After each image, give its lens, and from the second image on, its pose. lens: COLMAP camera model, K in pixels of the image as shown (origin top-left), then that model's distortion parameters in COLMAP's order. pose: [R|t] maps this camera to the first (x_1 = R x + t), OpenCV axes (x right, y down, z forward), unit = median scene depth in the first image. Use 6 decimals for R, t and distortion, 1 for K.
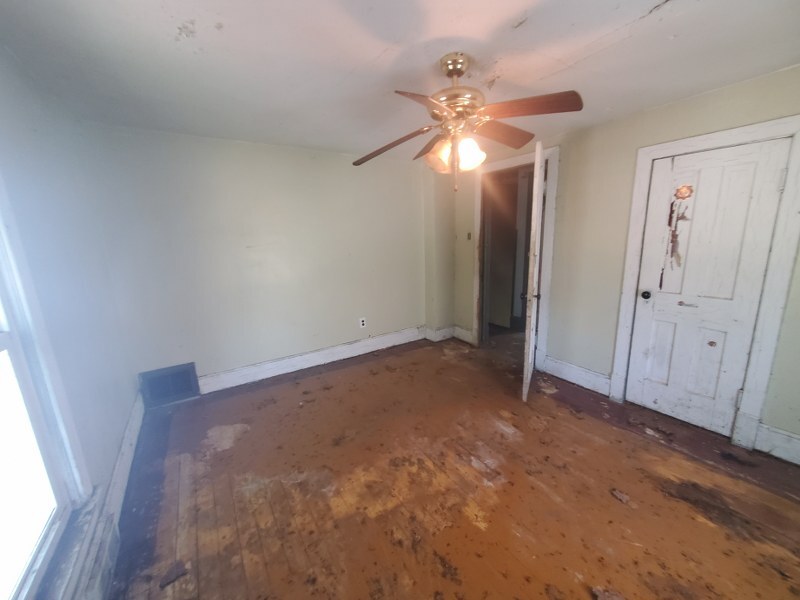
lens RADIAL K [[319.1, 0, 399.2], [0, 319.1, 299.5], [0, 0, 1]] dist [0.002535, 0.000324]
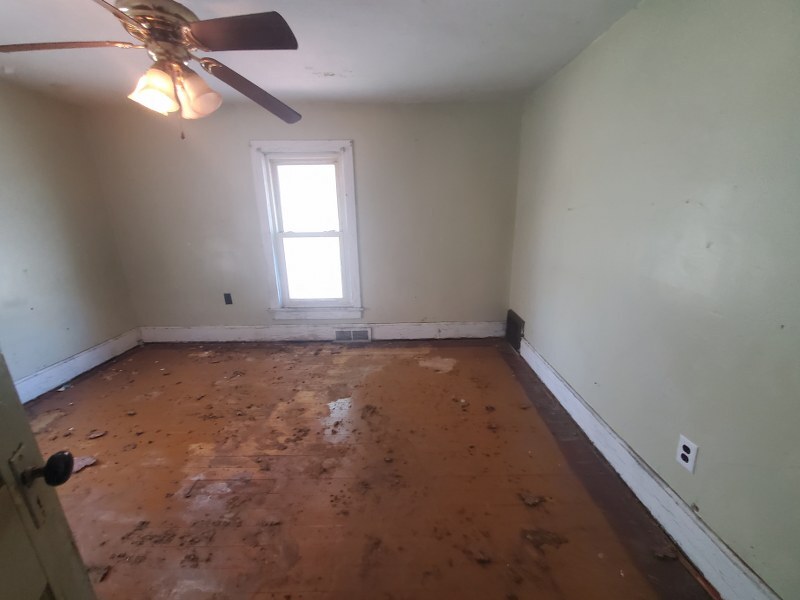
lens RADIAL K [[319.1, 0, 398.8], [0, 319.1, 300.6], [0, 0, 1]] dist [0.002535, 0.000324]
pose [[-0.546245, 0.265098, -0.794569, 0.524704], [-0.147957, 0.903144, 0.403039, -0.309422], [0.824455, 0.337720, -0.454114, 1.619146]]
